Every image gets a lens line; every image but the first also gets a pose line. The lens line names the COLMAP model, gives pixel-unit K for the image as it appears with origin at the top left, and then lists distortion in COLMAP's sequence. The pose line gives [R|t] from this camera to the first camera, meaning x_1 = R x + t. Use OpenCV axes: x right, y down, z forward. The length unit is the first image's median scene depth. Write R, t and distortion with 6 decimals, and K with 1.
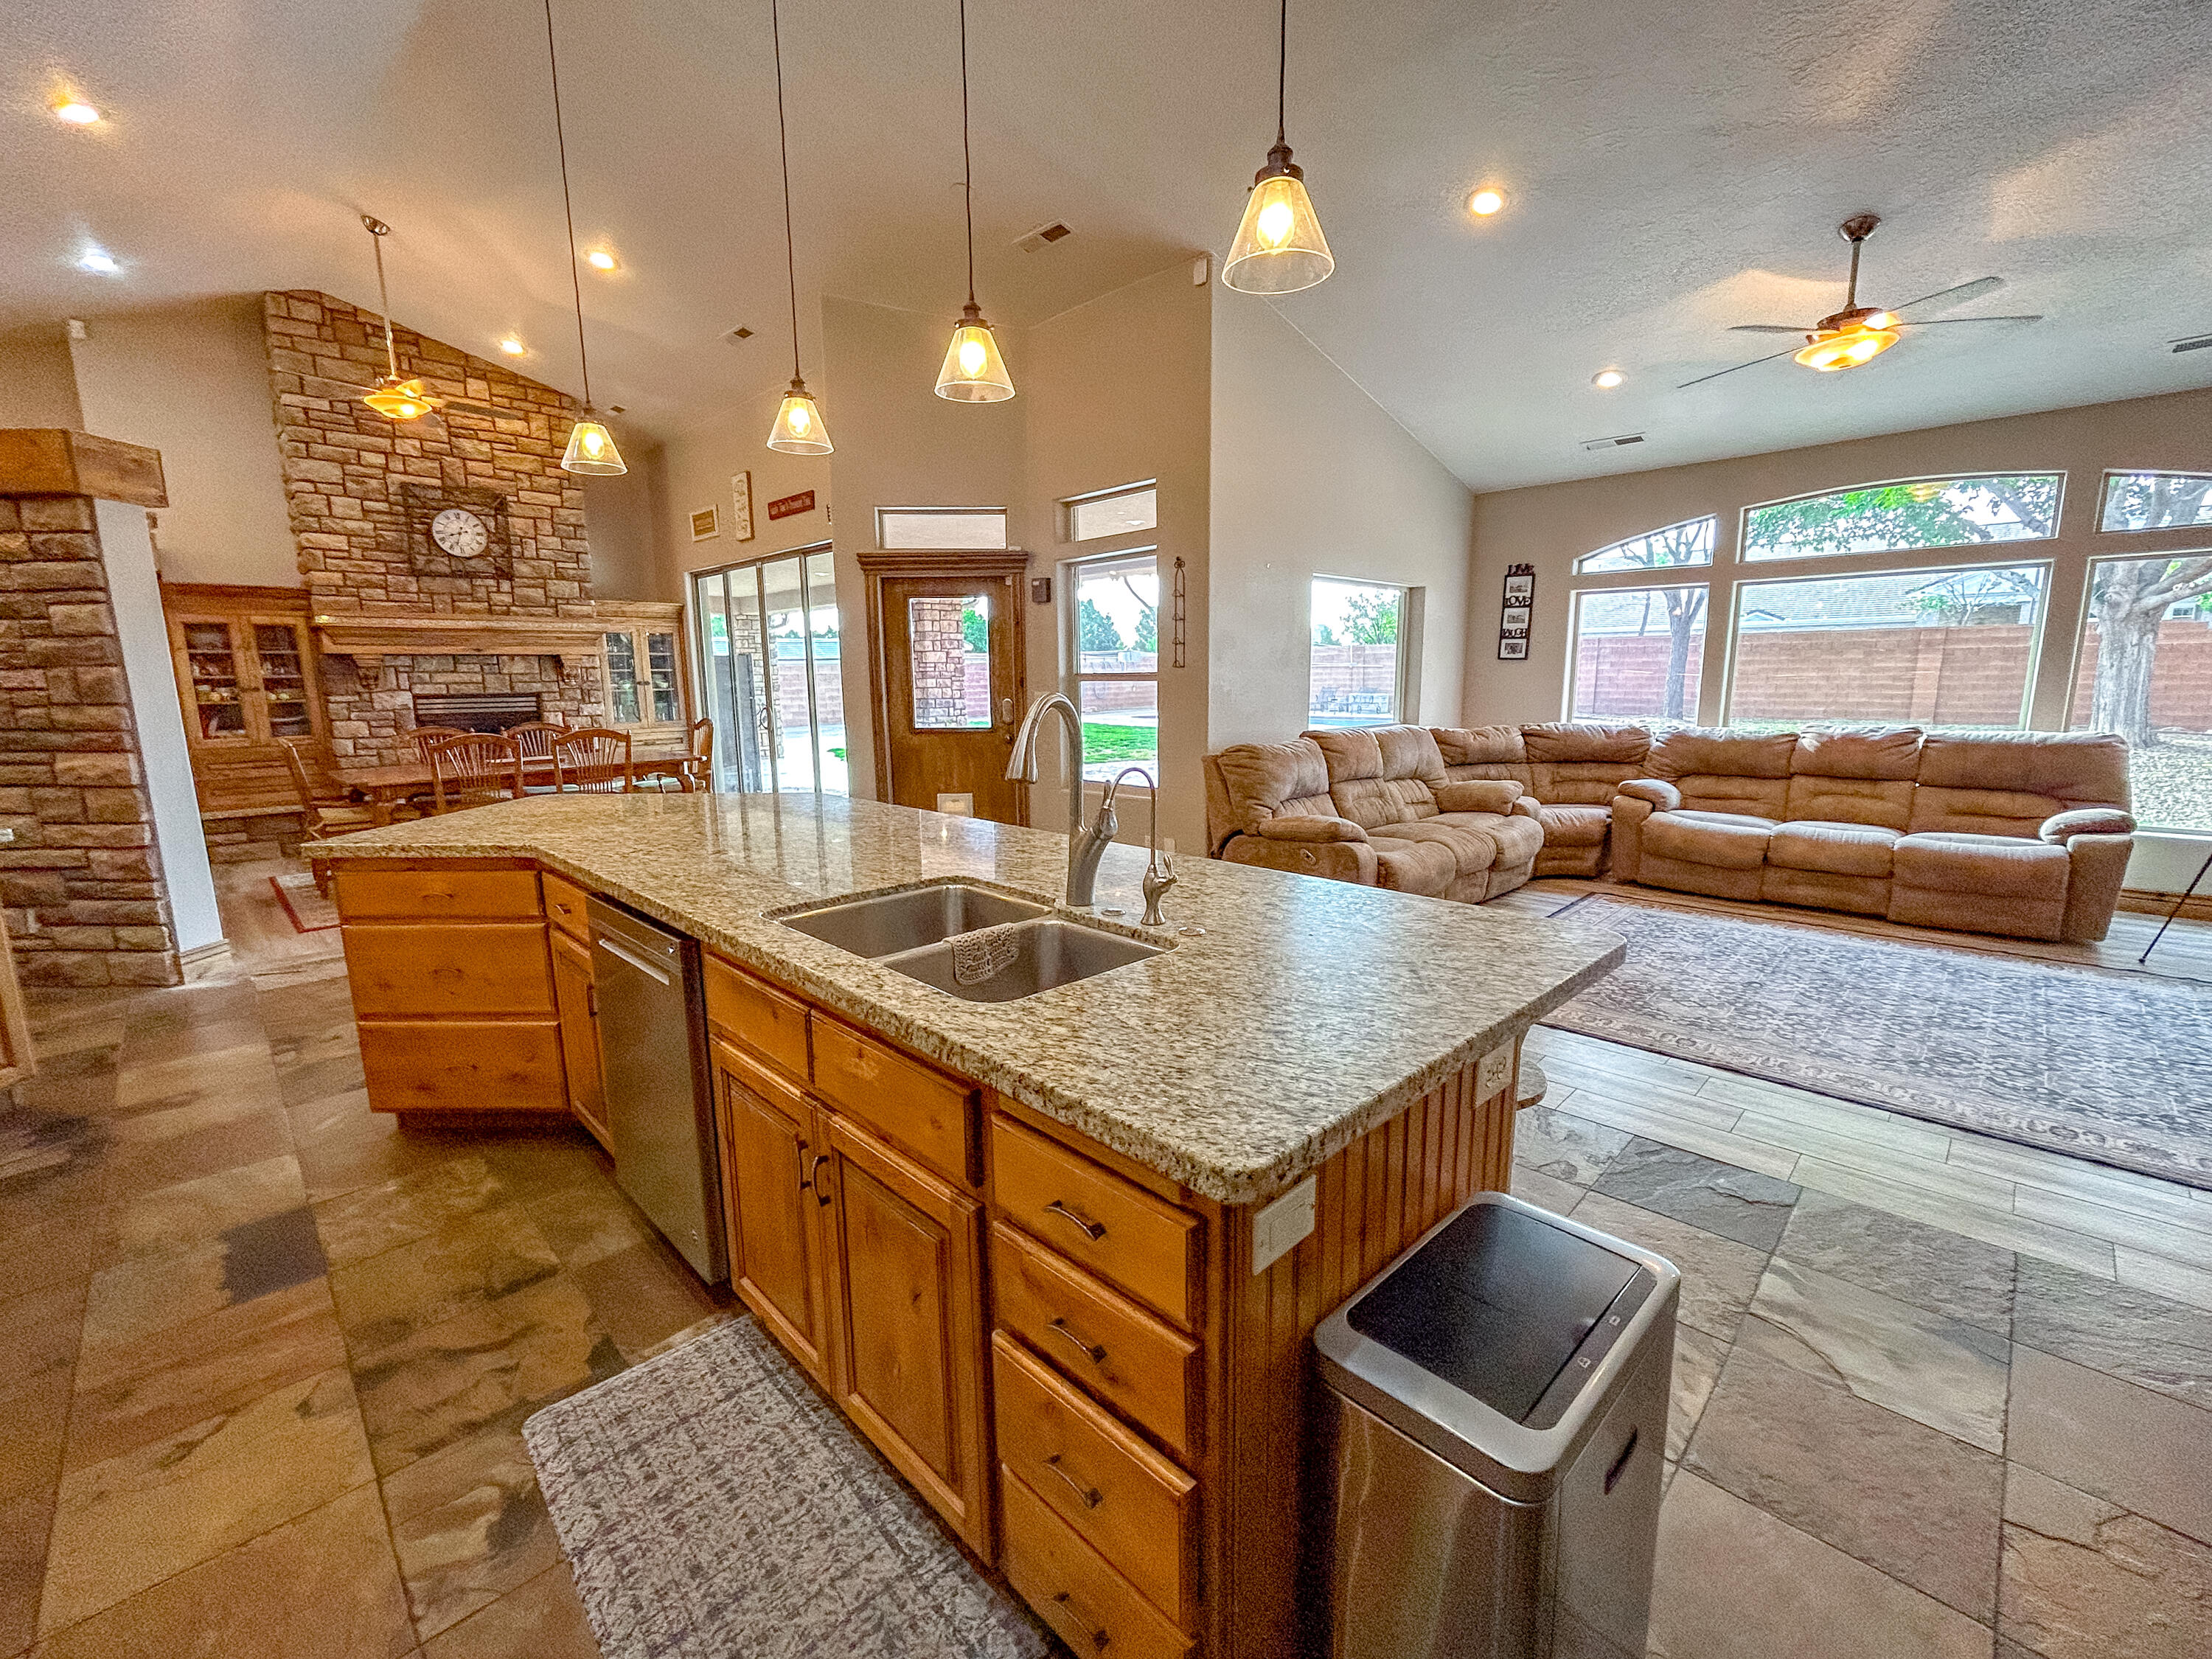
lens RADIAL K [[907.5, 0, 1111.6], [0, 907.5, 833.2], [0, 0, 1]] dist [-0.005822, 0.002852]
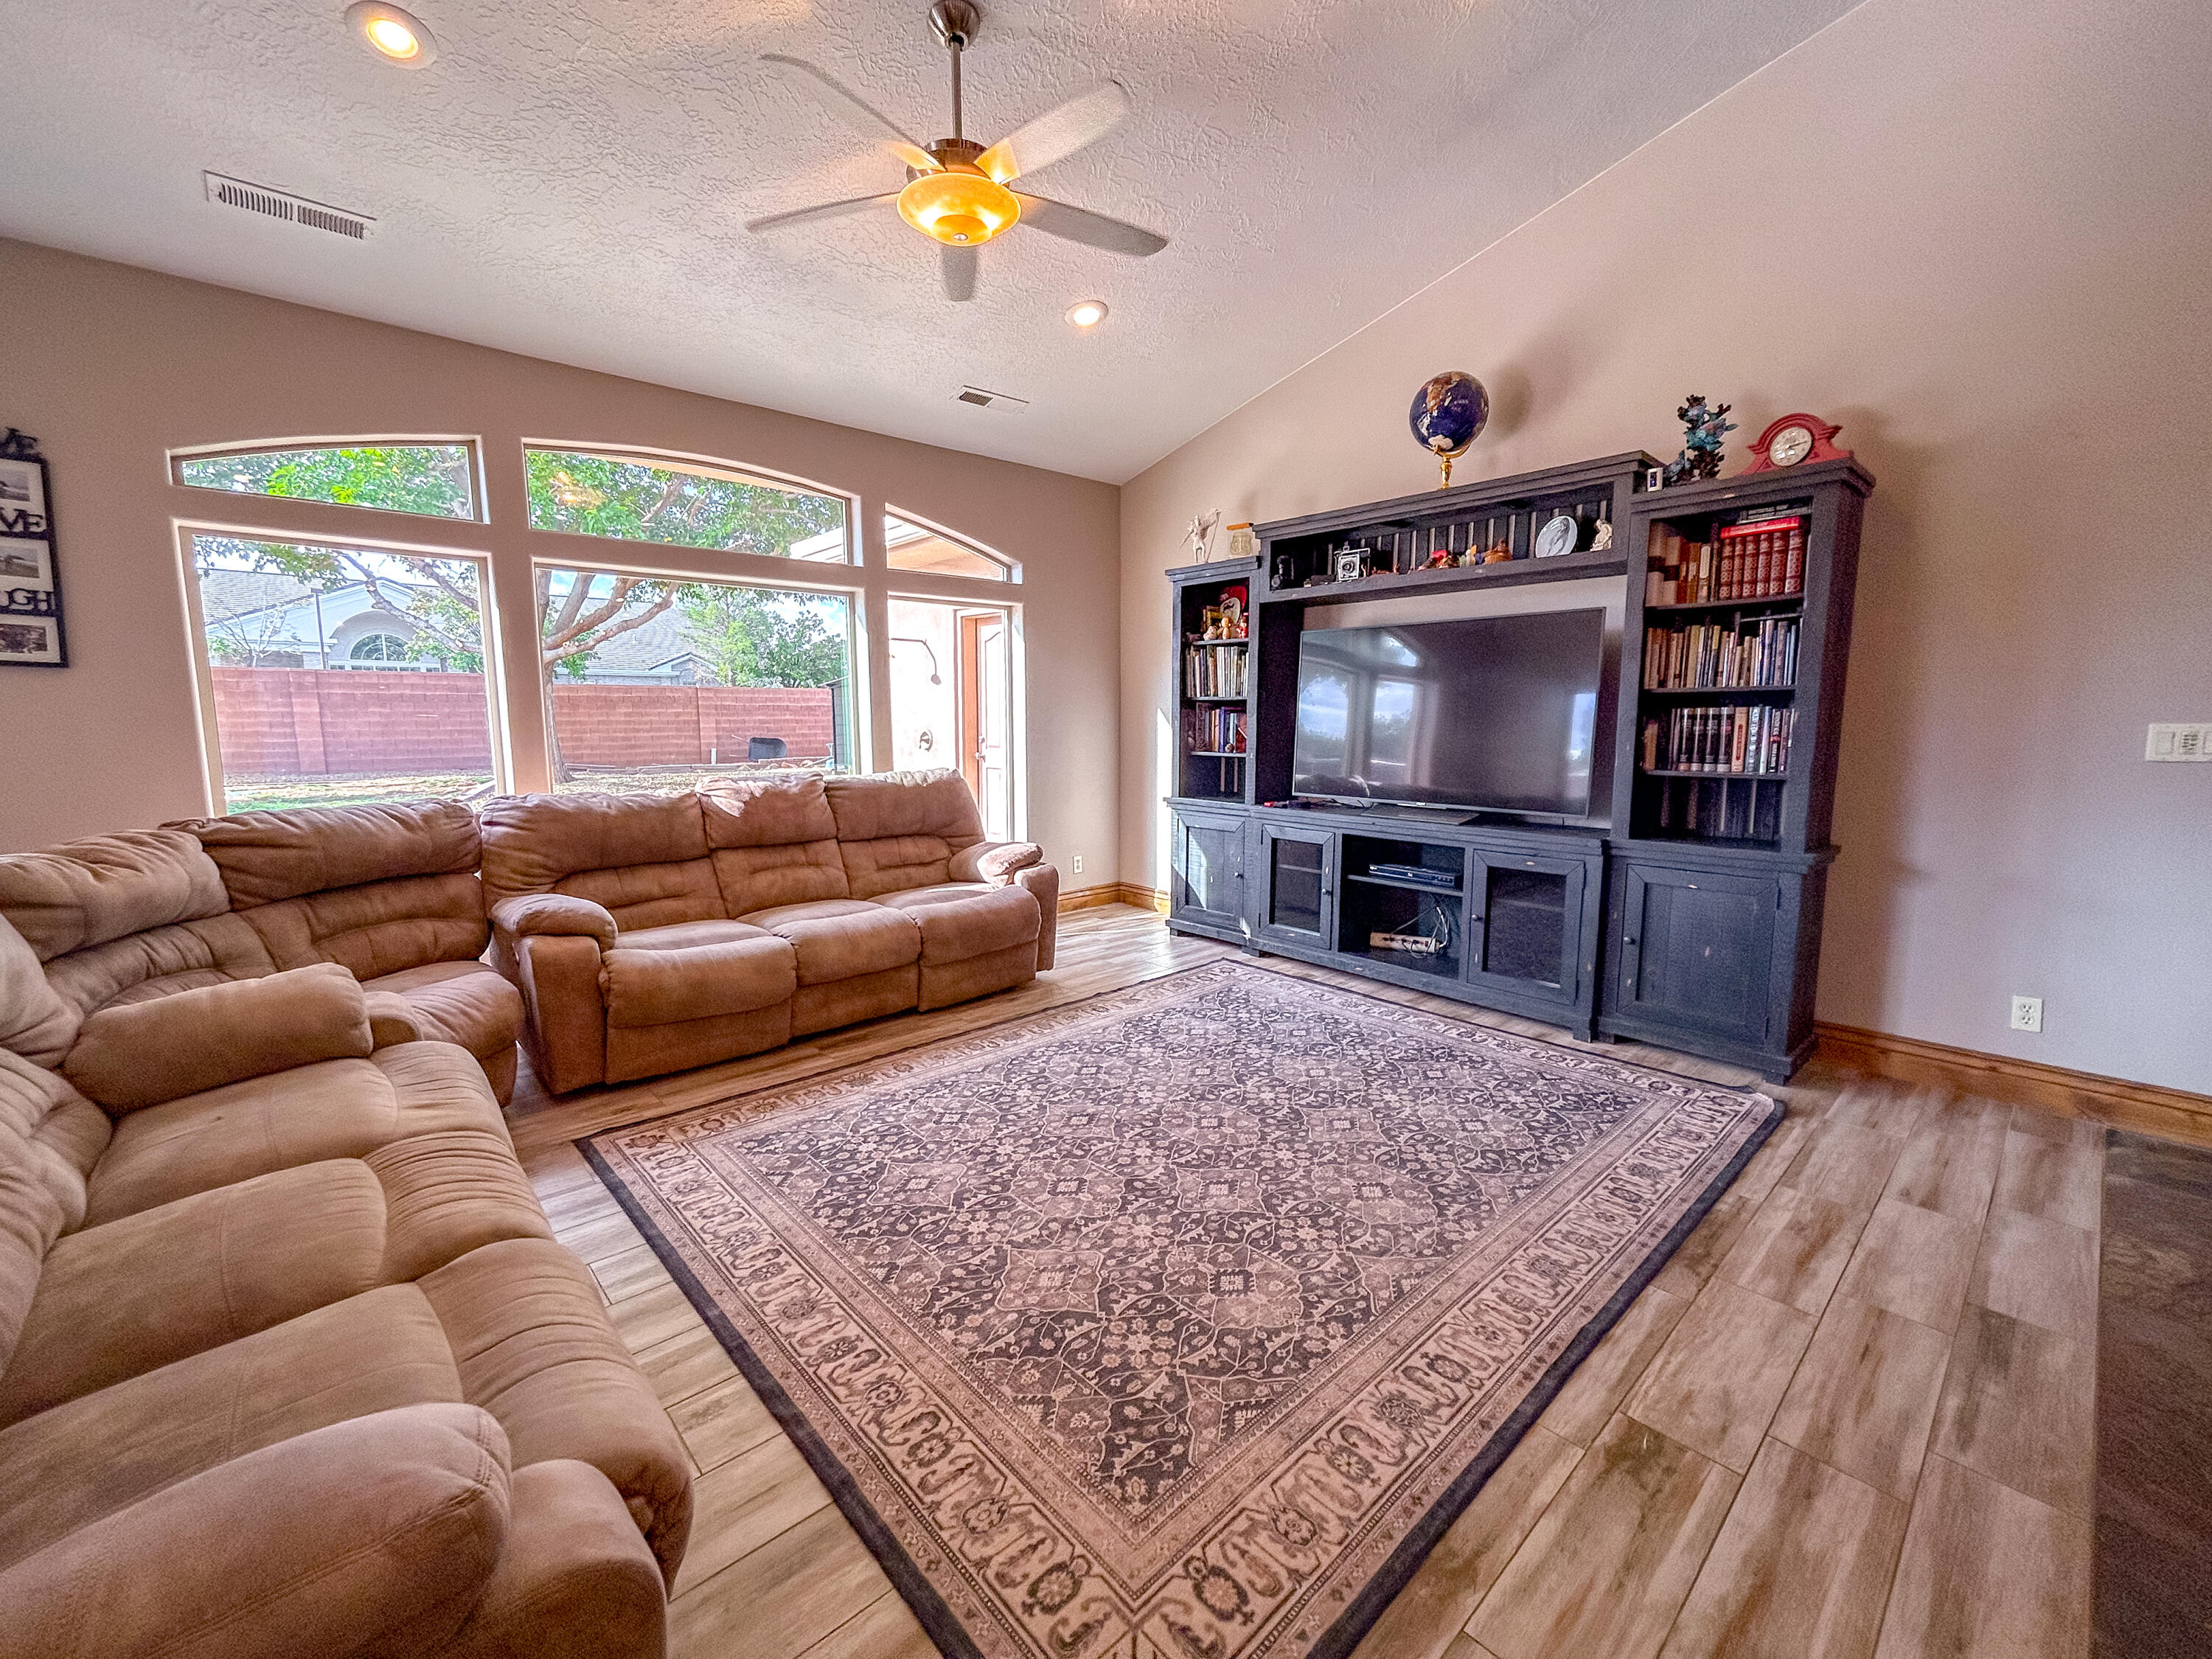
lens RADIAL K [[907.5, 0, 1109.7], [0, 907.5, 835.2], [0, 0, 1]] dist [-0.005822, 0.002852]
pose [[0.047451, -0.122563, 0.991326, 0.196388], [0.172408, 0.978554, 0.112731, -0.260643], [-0.983882, 0.165563, 0.067564, 1.658843]]
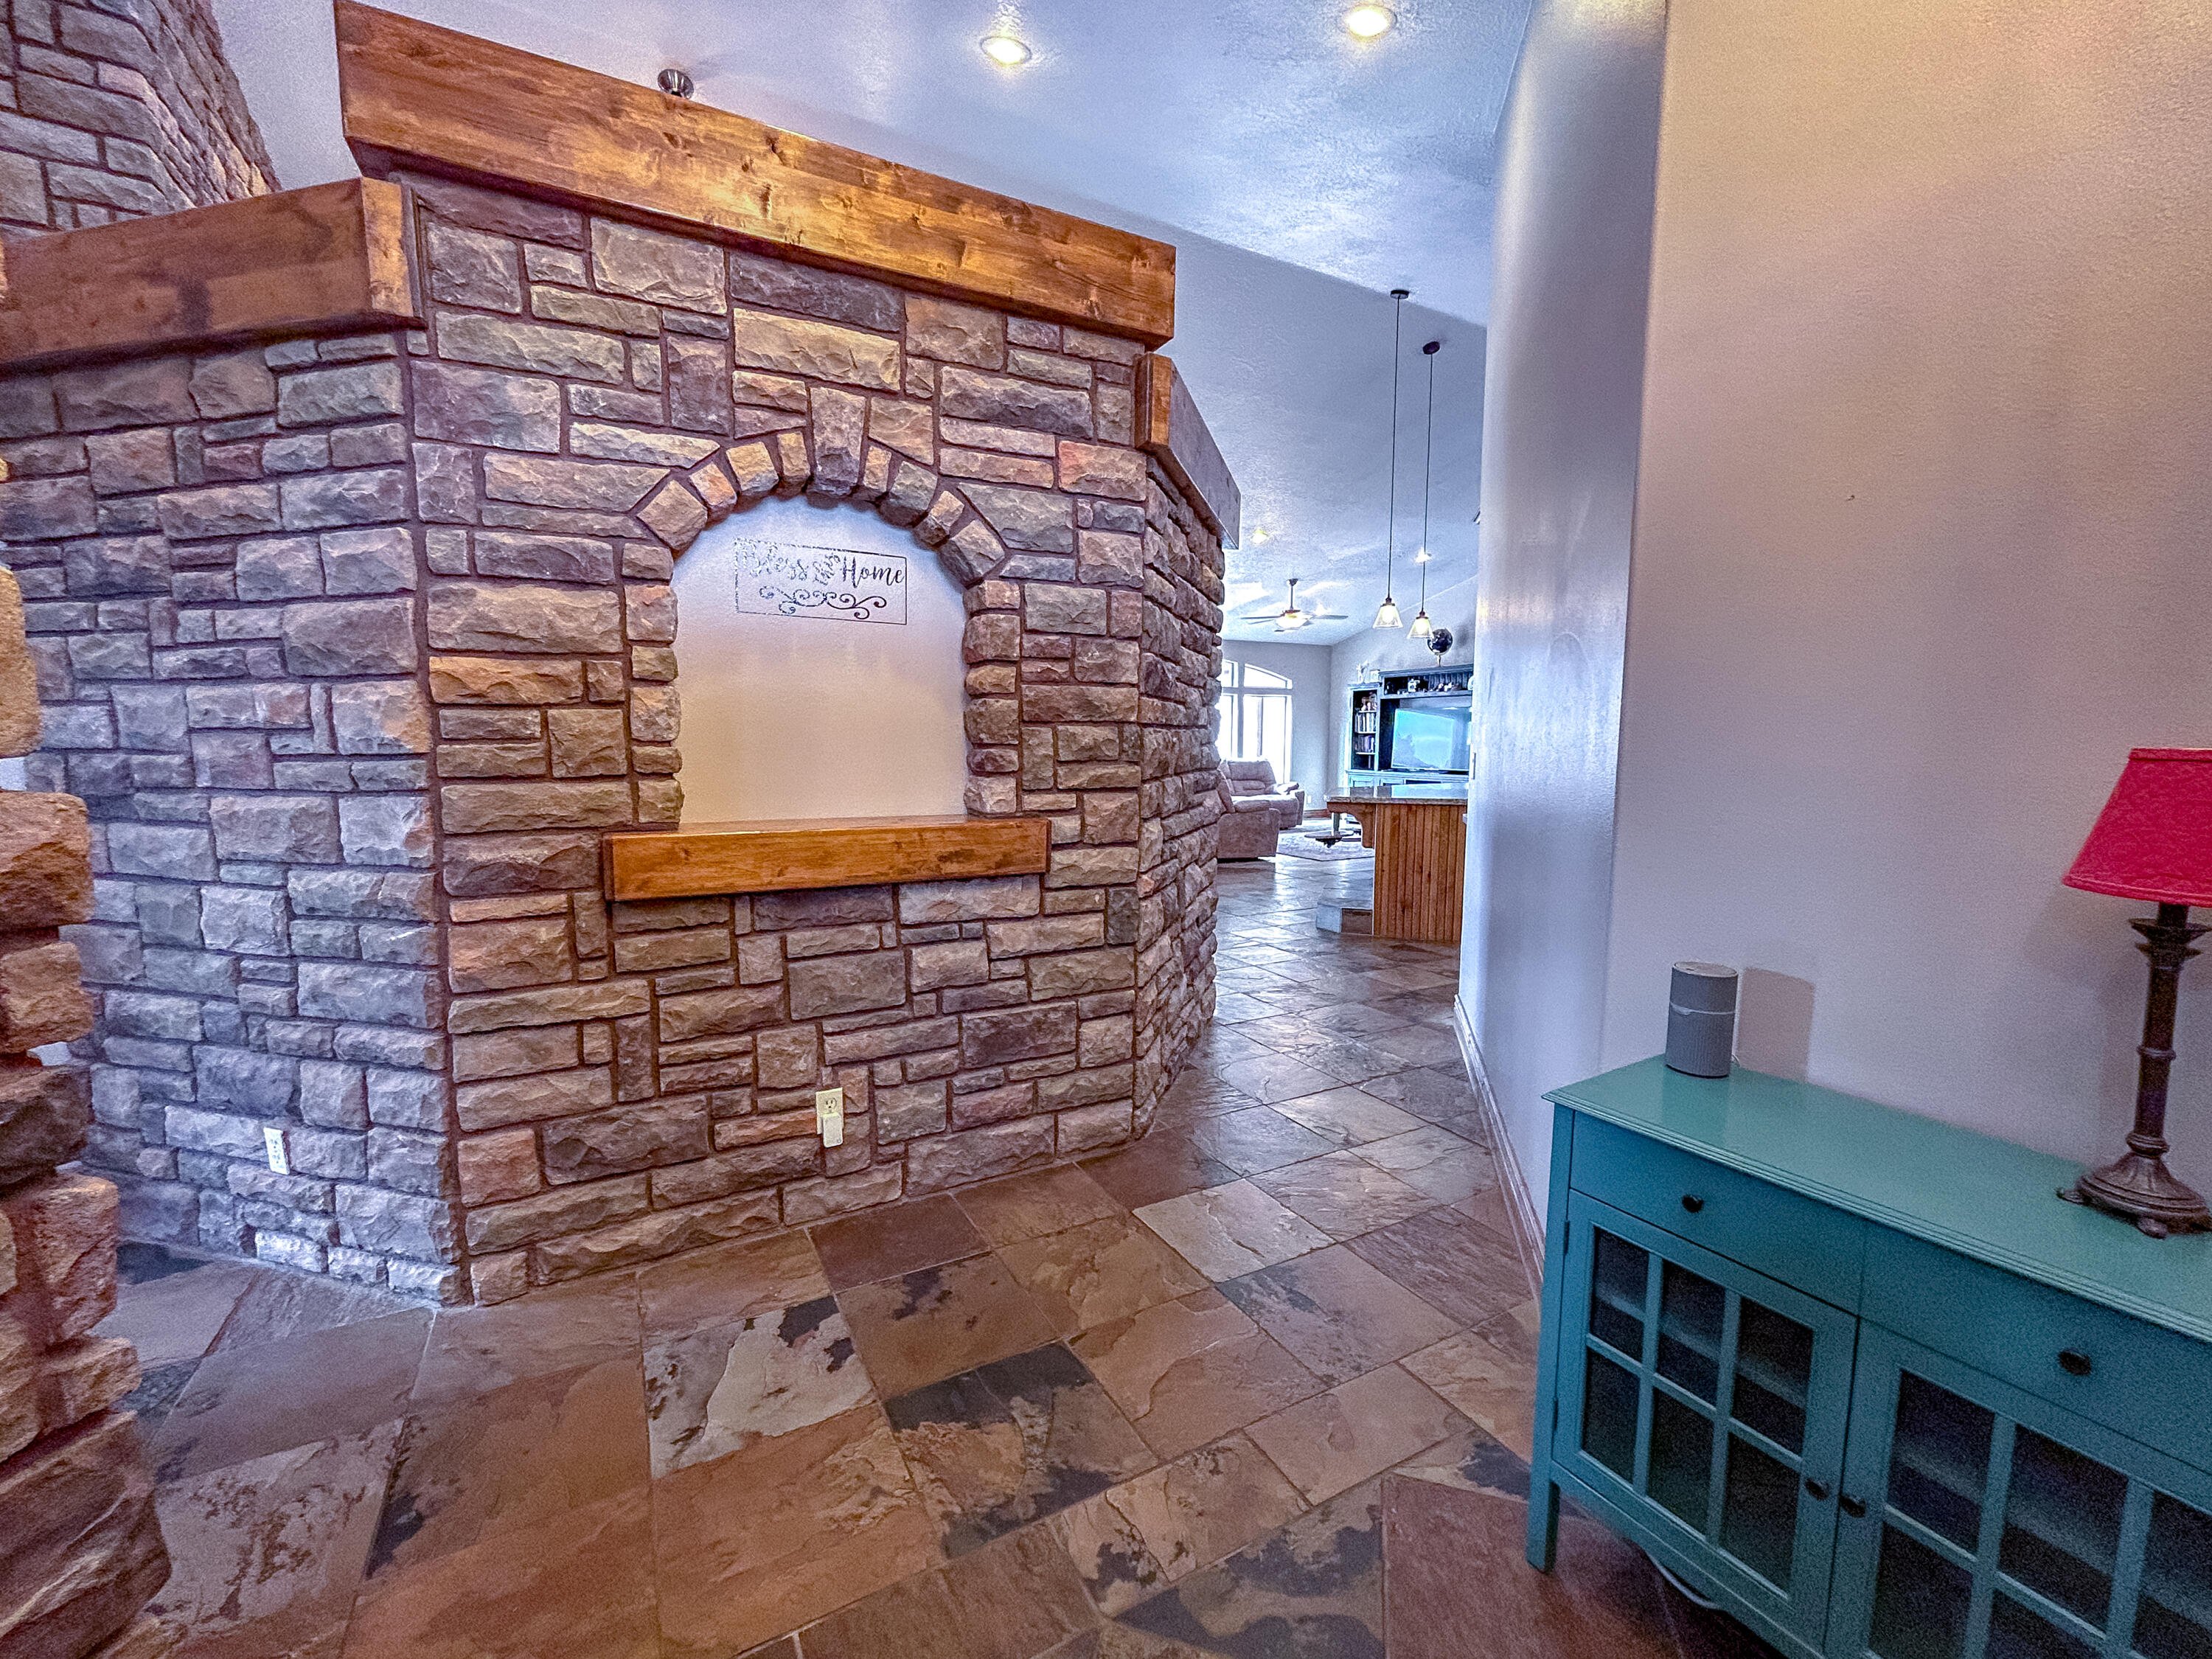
lens RADIAL K [[907.5, 0, 1107.5], [0, 907.5, 838.1], [0, 0, 1]] dist [-0.005822, 0.002852]
pose [[0.273617, -0.092657, 0.957365, -3.787651], [0.152821, 0.986893, 0.051839, -0.177154], [-0.949621, 0.132122, 0.284191, 1.503611]]
